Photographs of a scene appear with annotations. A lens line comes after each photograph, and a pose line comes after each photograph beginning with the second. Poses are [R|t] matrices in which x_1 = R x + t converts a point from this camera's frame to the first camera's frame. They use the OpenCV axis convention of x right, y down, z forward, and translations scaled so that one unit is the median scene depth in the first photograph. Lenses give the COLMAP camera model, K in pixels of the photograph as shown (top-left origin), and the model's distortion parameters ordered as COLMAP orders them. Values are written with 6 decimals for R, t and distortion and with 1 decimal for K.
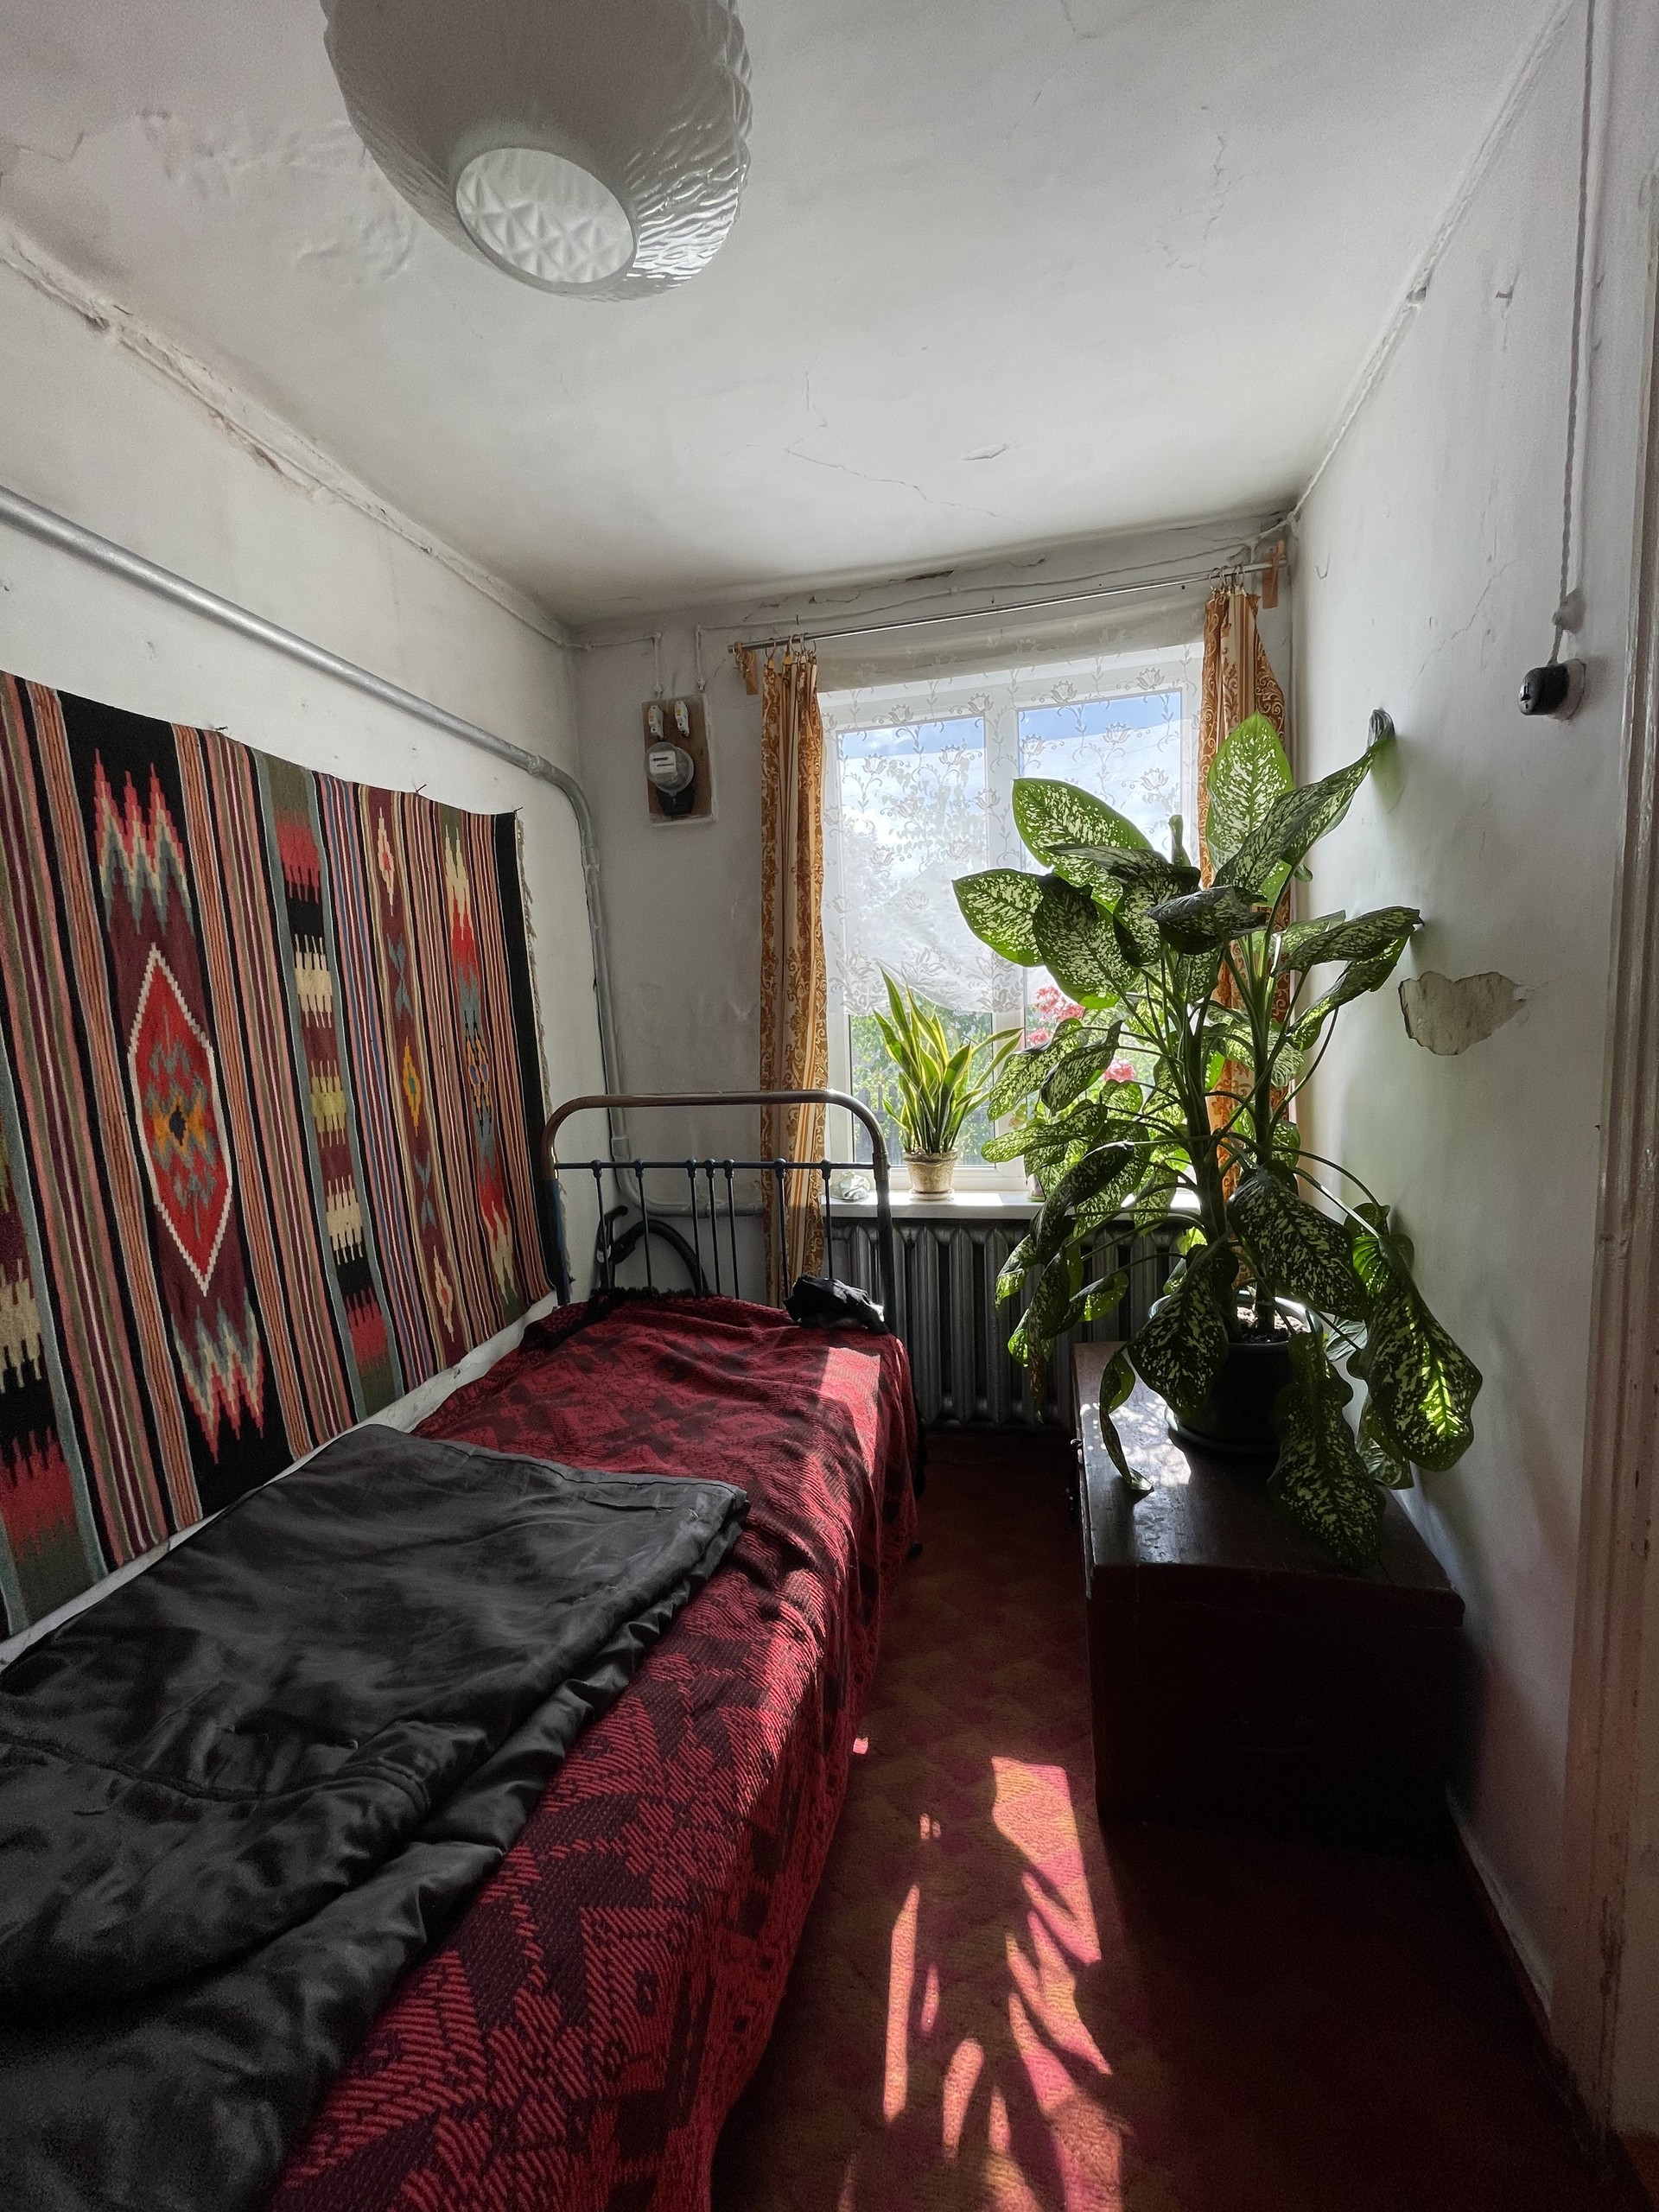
lens RADIAL K [[893.1, 0, 829.5], [0, 893.1, 1106.0], [0, 0, 1]] dist [0.000840, -0.001291]
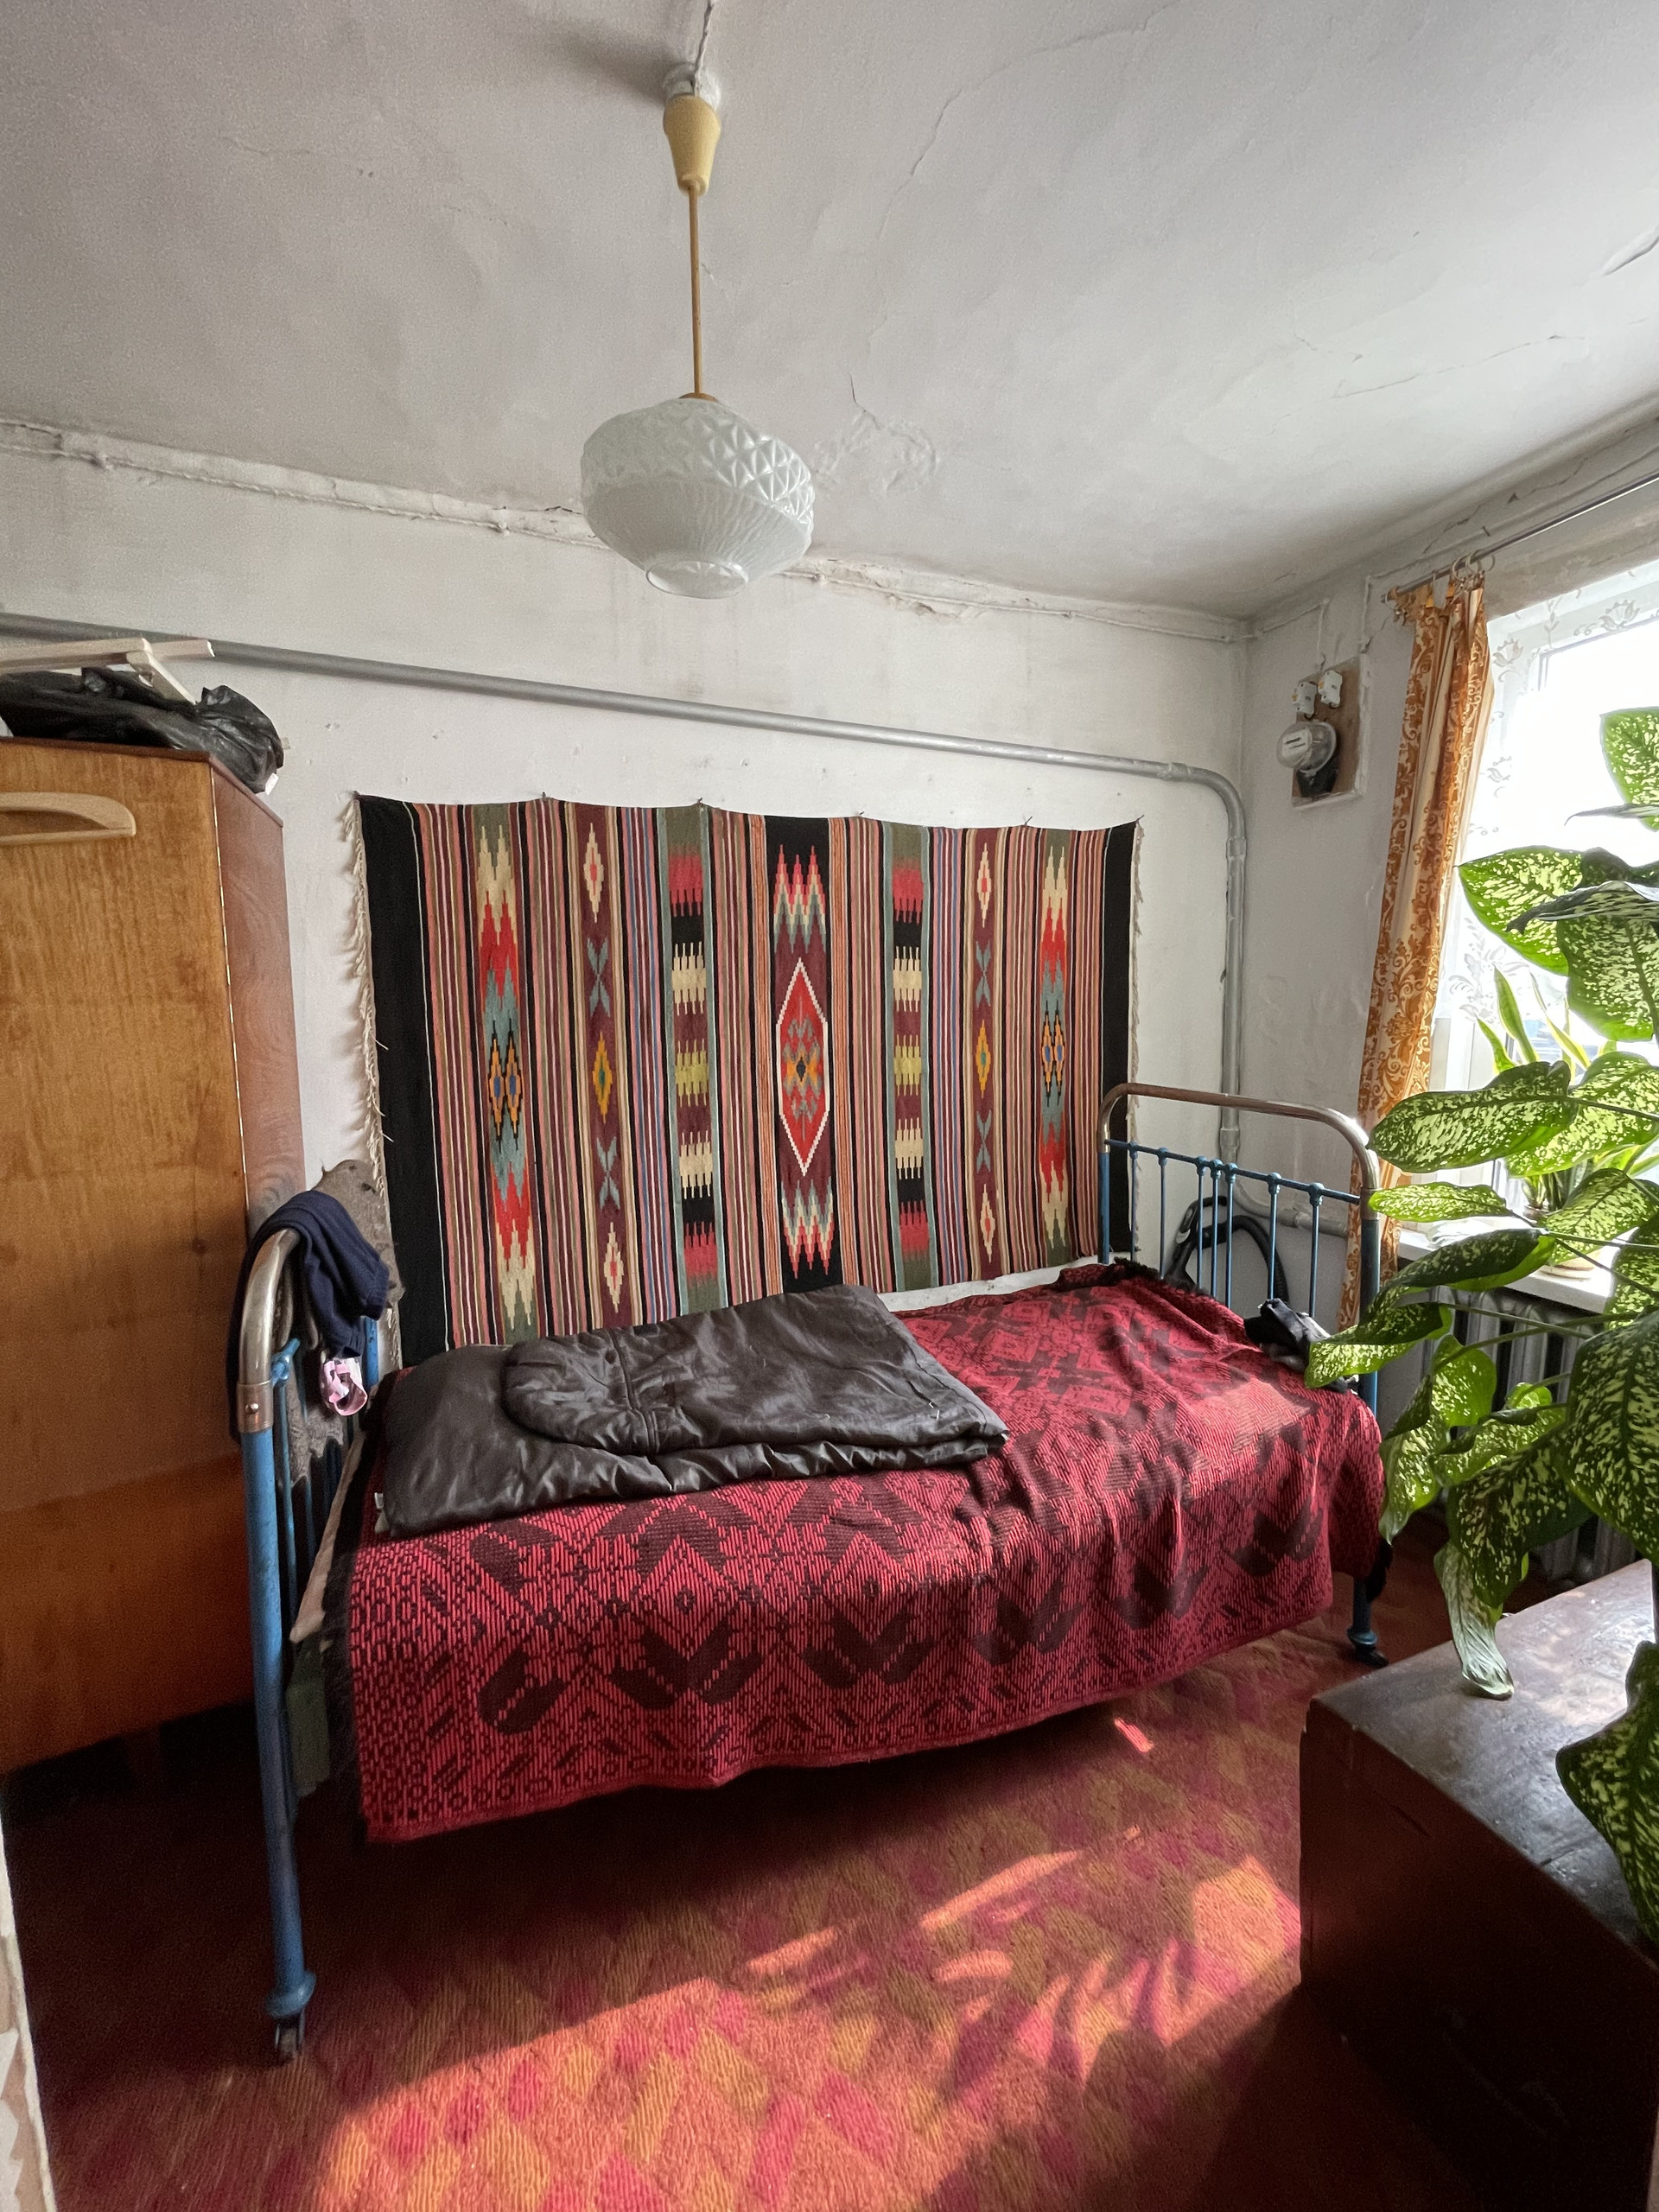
lens RADIAL K [[893.1, 0, 829.5], [0, 893.1, 1106.0], [0, 0, 1]] dist [0.000840, -0.001291]
pose [[0.557471, 0.137899, -0.818663, 0.583814], [-0.106232, 0.989851, 0.094395, -0.065014], [0.823371, 0.034346, 0.566463, 0.107425]]
